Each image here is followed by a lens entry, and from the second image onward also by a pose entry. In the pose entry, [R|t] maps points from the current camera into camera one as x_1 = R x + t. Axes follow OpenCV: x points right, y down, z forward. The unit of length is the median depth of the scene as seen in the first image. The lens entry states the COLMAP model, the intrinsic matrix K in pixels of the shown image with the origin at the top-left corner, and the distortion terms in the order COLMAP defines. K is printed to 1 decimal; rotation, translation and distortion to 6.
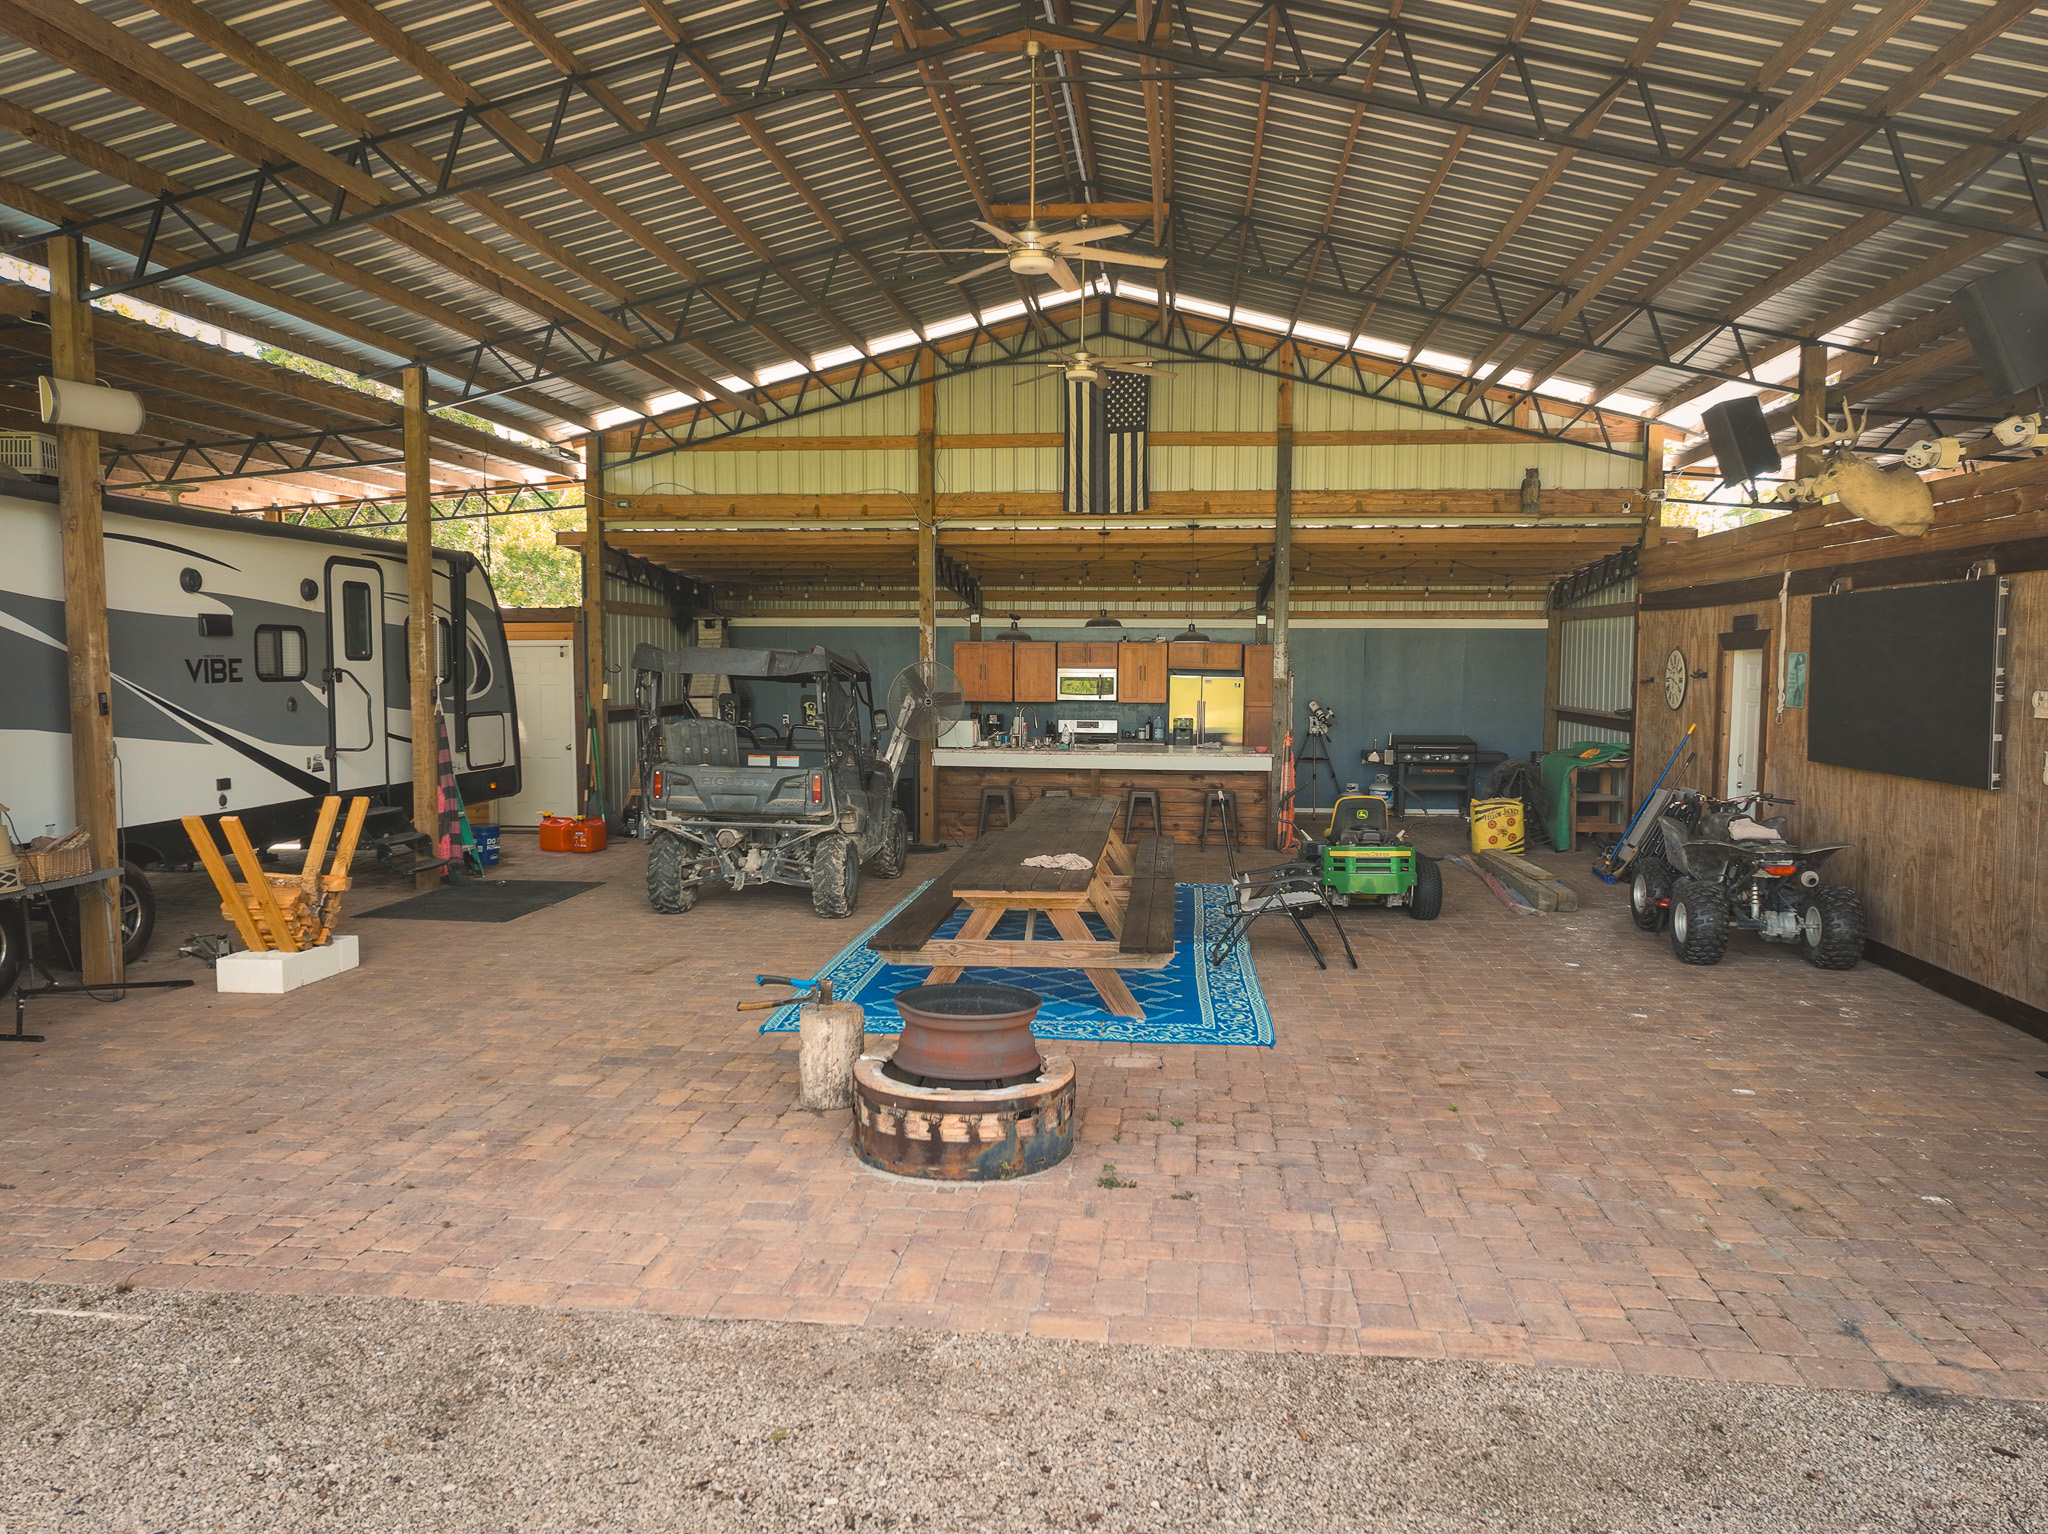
lens RADIAL K [[1435.3, 0, 1032.8], [0, 1435.3, 770.9], [0, 0, 1]] dist [0.007740, 0.002935]
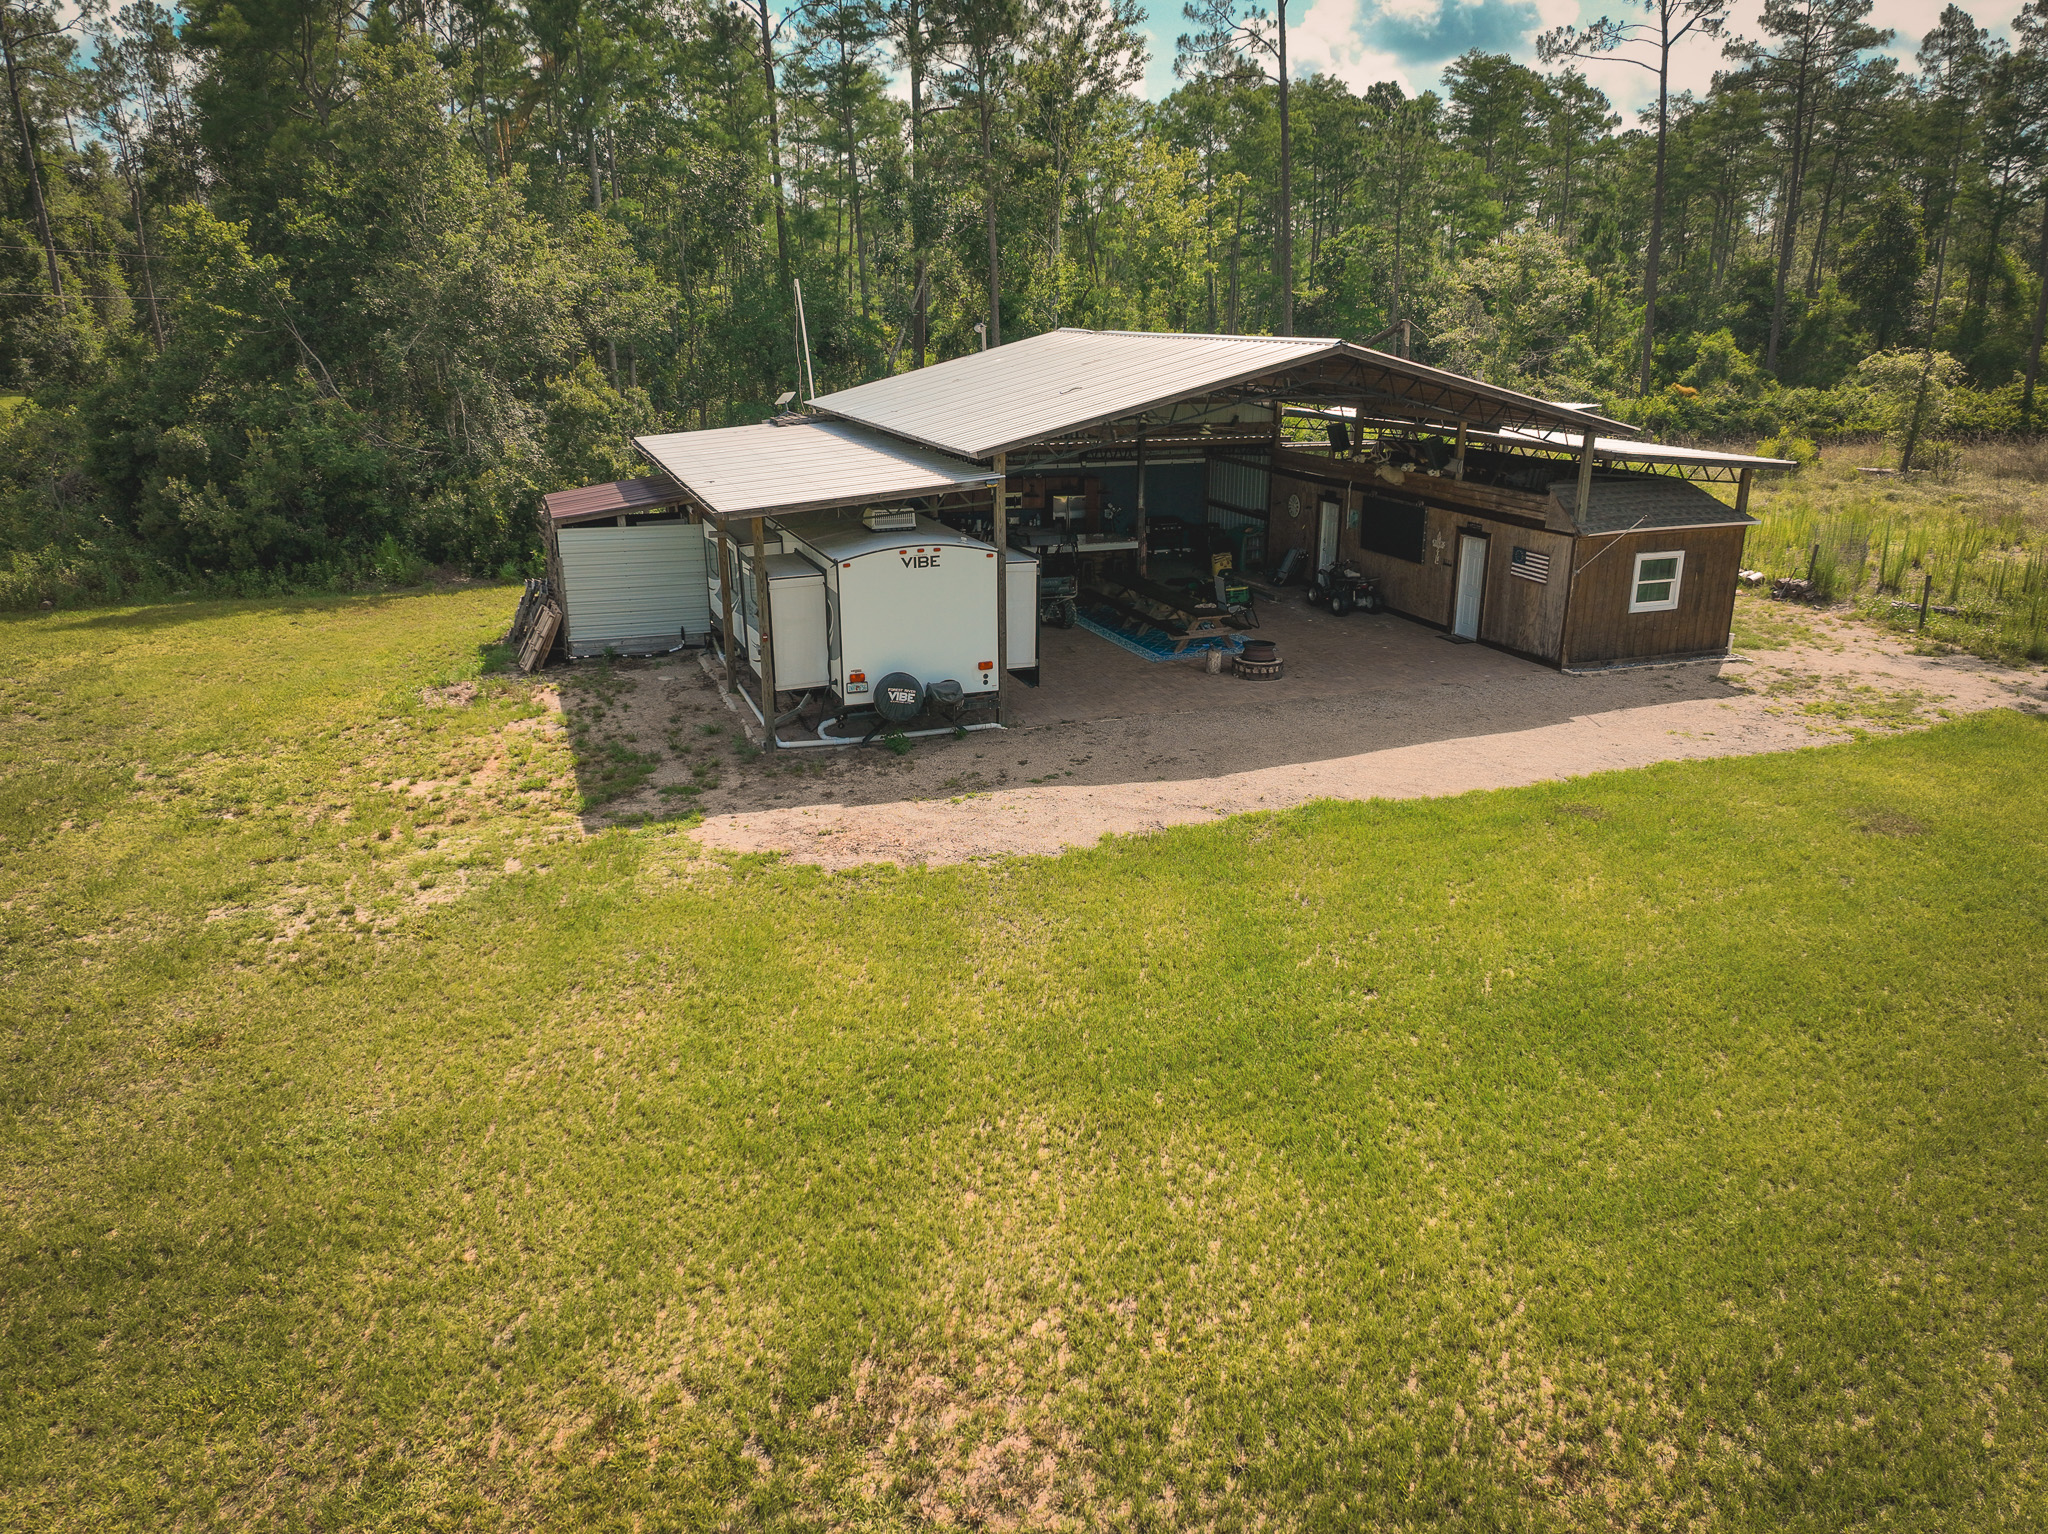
lens RADIAL K [[1435.3, 0, 1032.8], [0, 1435.3, 770.9], [0, 0, 1]] dist [0.007740, 0.002935]
pose [[0.896973, -0.139816, 0.419395, -1.043416], [0.037962, 0.969527, 0.242025, -0.225650], [-0.440453, -0.201168, 0.874947, -1.069218]]
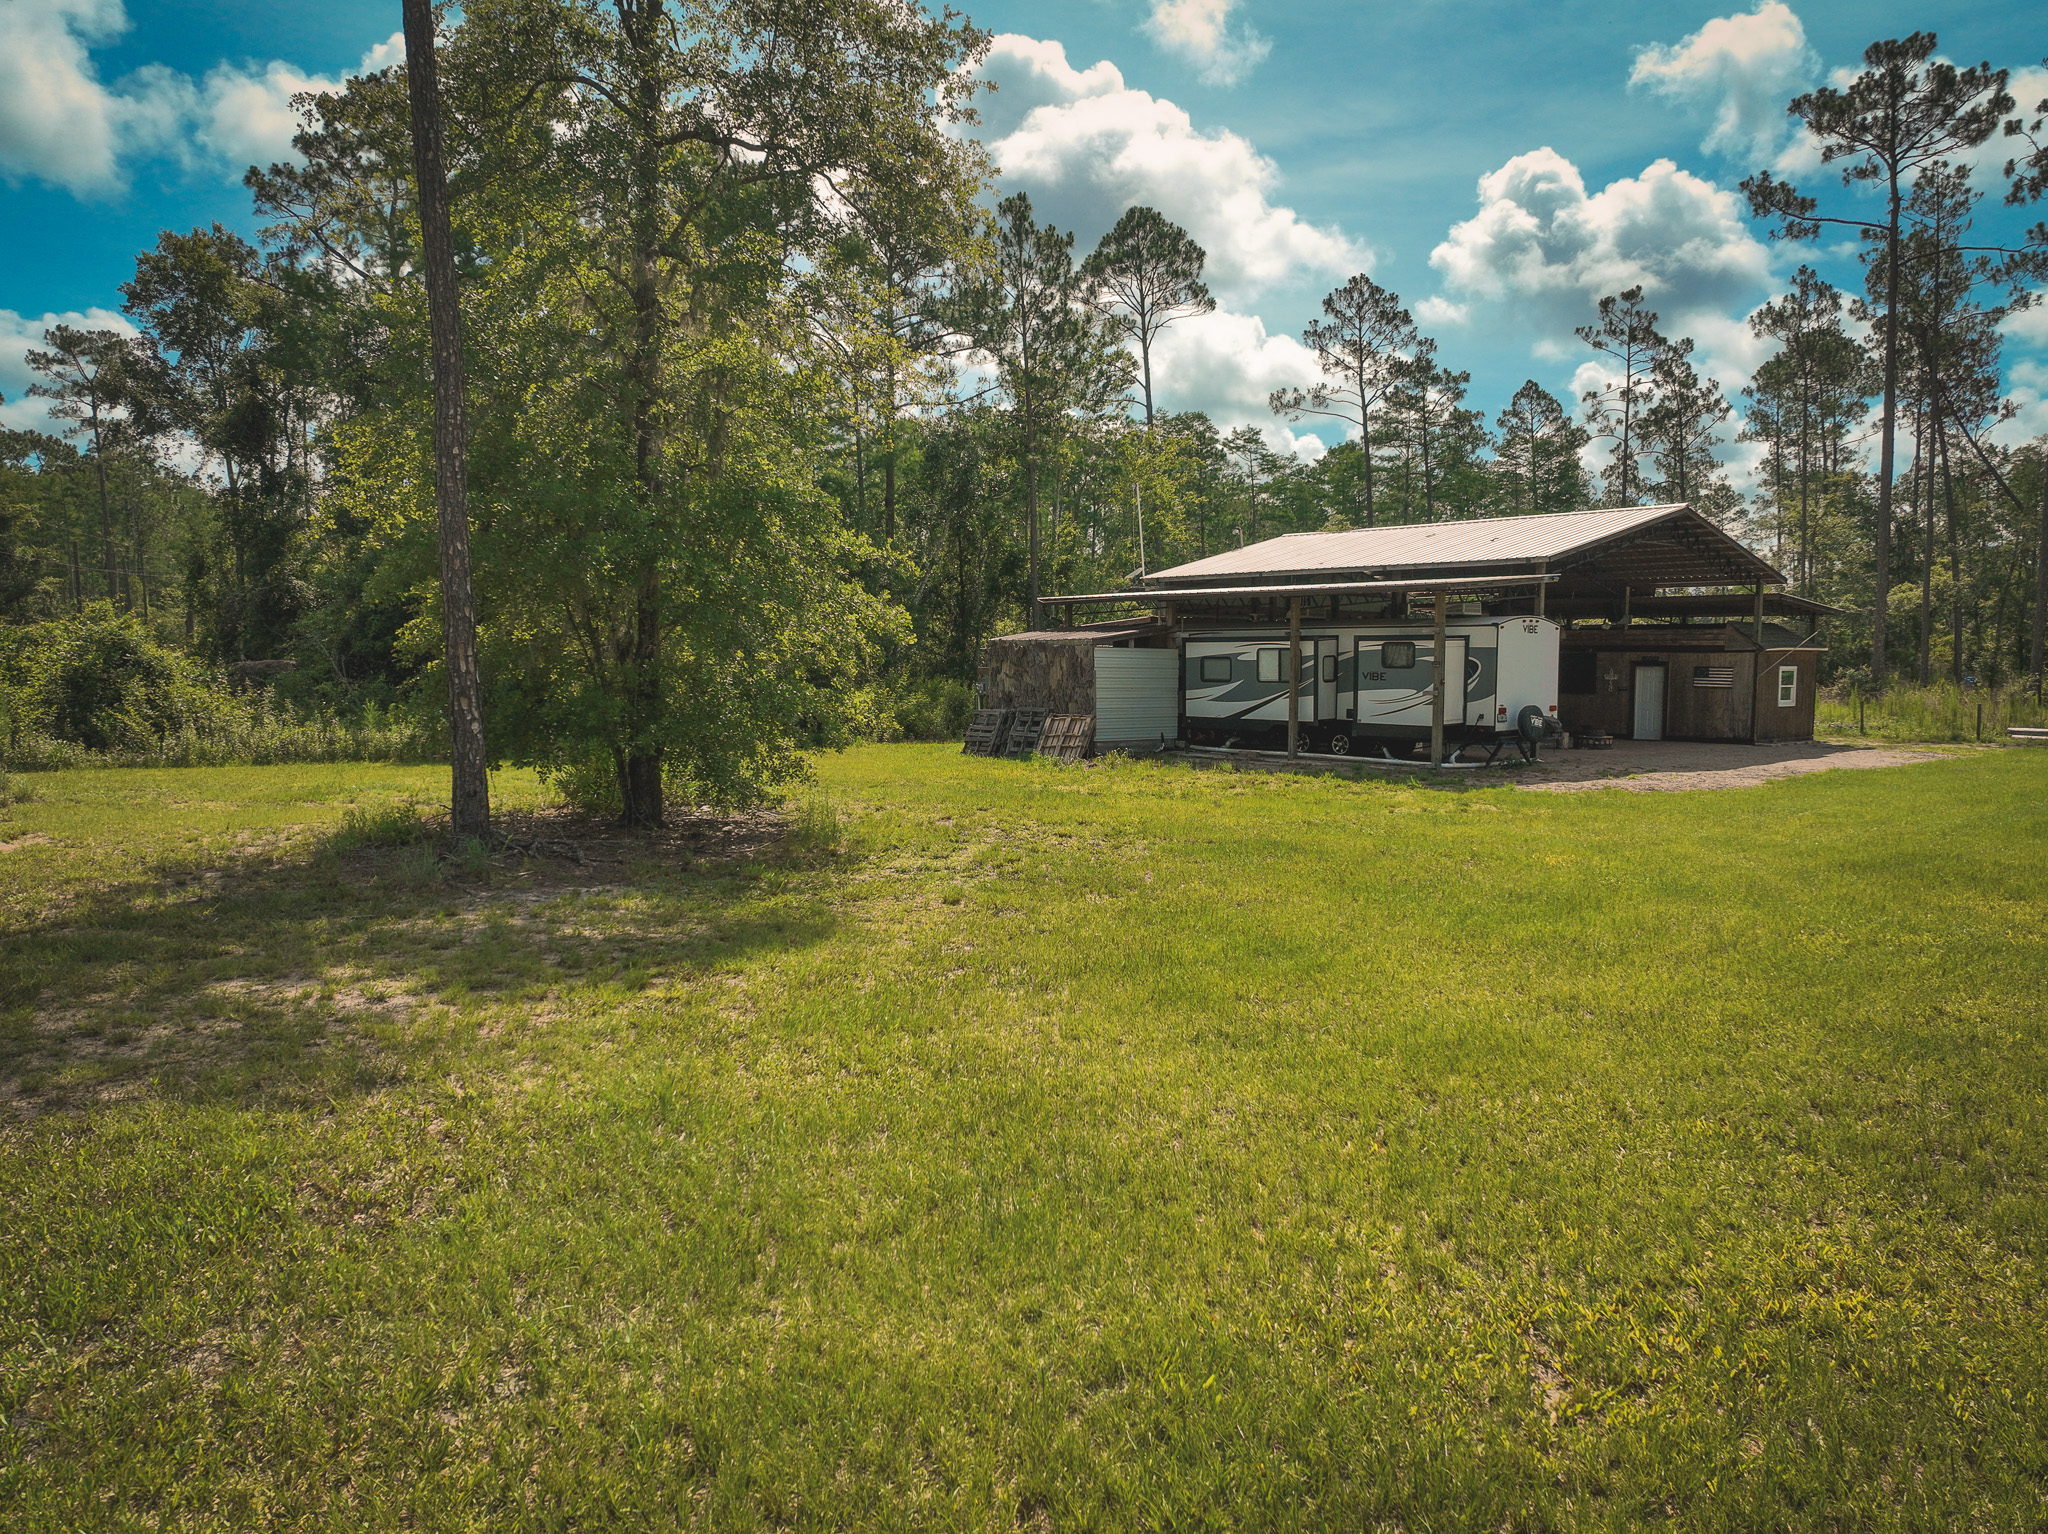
lens RADIAL K [[1435.3, 0, 1032.8], [0, 1435.3, 770.9], [0, 0, 1]] dist [0.007740, 0.002935]
pose [[0.682798, -0.056843, 0.728393, -2.475522], [0.055868, 0.998112, 0.025521, 0.024800], [-0.728468, 0.023268, 0.684684, -0.582848]]
